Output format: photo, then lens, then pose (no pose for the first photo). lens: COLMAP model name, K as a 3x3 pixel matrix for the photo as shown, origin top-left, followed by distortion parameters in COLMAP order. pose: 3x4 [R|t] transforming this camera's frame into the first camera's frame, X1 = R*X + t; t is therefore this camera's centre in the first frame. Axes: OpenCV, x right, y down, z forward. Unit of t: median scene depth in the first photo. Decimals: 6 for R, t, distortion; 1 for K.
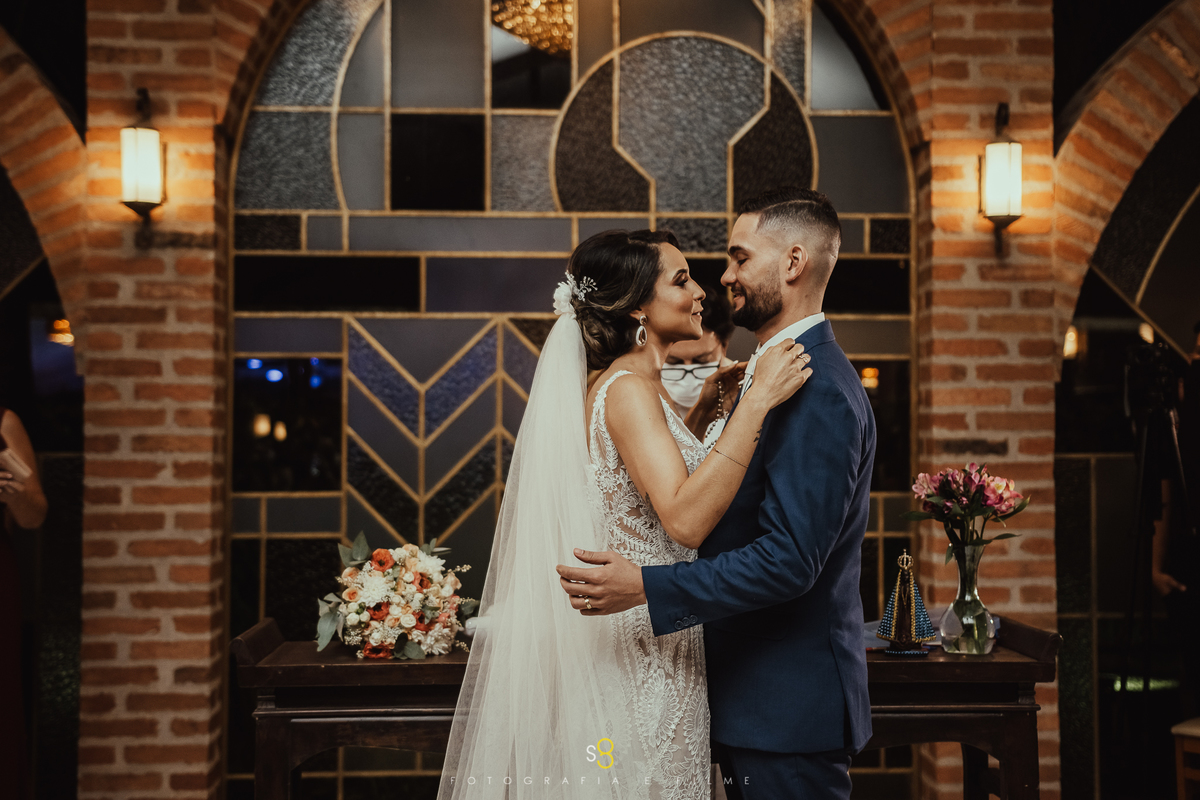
lens RADIAL K [[1842.6, 0, 610.8], [0, 1842.6, 441.8], [0, 0, 1]] dist [0.111617, 0.000000]
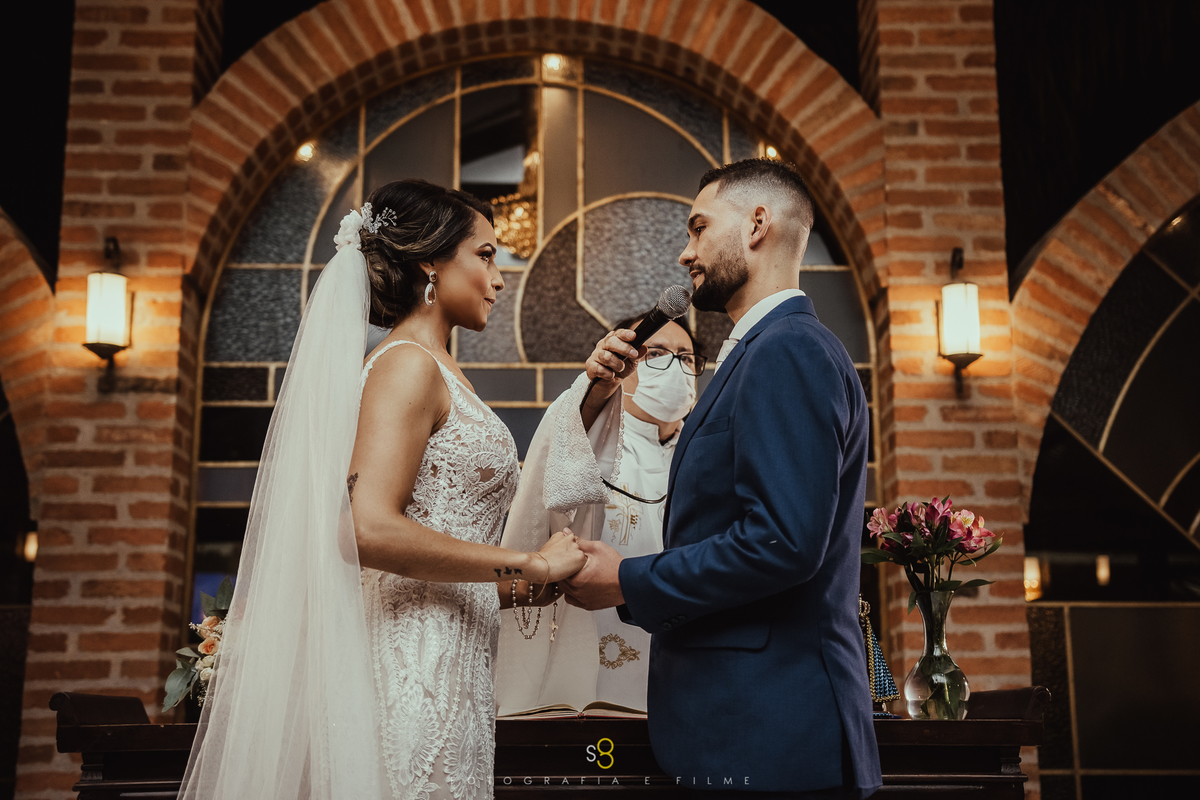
lens RADIAL K [[1627.4, 0, 610.4], [0, 1627.4, 392.8], [0, 0, 1]] dist [0.077473, 0.000000]
pose [[0.999960, -0.004746, -0.007642, 0.027285], [0.003269, 0.983149, -0.182775, 0.057673], [0.008380, 0.182743, 0.983125, 0.131152]]
